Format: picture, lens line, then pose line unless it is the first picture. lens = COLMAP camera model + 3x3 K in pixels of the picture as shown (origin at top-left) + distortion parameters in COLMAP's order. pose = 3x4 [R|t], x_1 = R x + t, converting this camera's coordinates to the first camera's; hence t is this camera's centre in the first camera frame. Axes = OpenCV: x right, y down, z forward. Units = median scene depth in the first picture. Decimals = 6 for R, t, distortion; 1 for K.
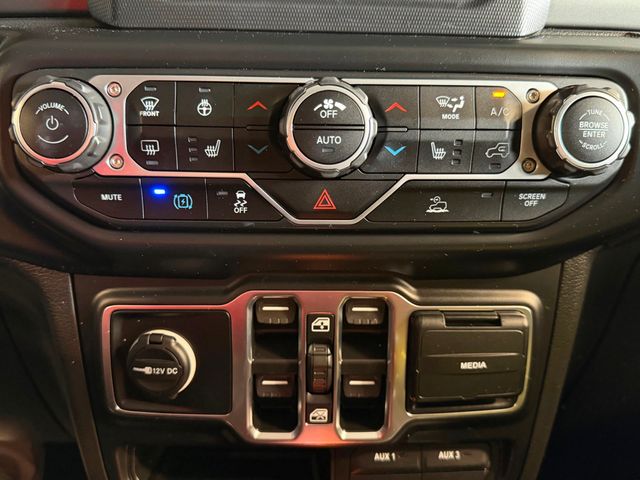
lens RADIAL K [[555.8, 0, 319.8], [0, 555.8, 240.2], [0, 0, 1]] dist [0.124974, -0.225020]
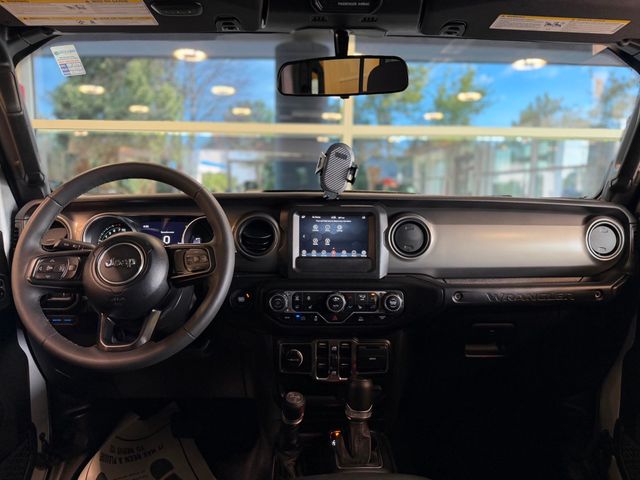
lens RADIAL K [[453.9, 0, 319.1], [0, 453.9, 262.1], [0, 0, 1]] dist [0.208878, -0.000197]
pose [[0.999900, -0.007907, -0.011724, -0.069770], [0.006434, 0.992655, -0.120812, -0.072882], [0.012594, 0.120724, 0.992606, -2.571849]]
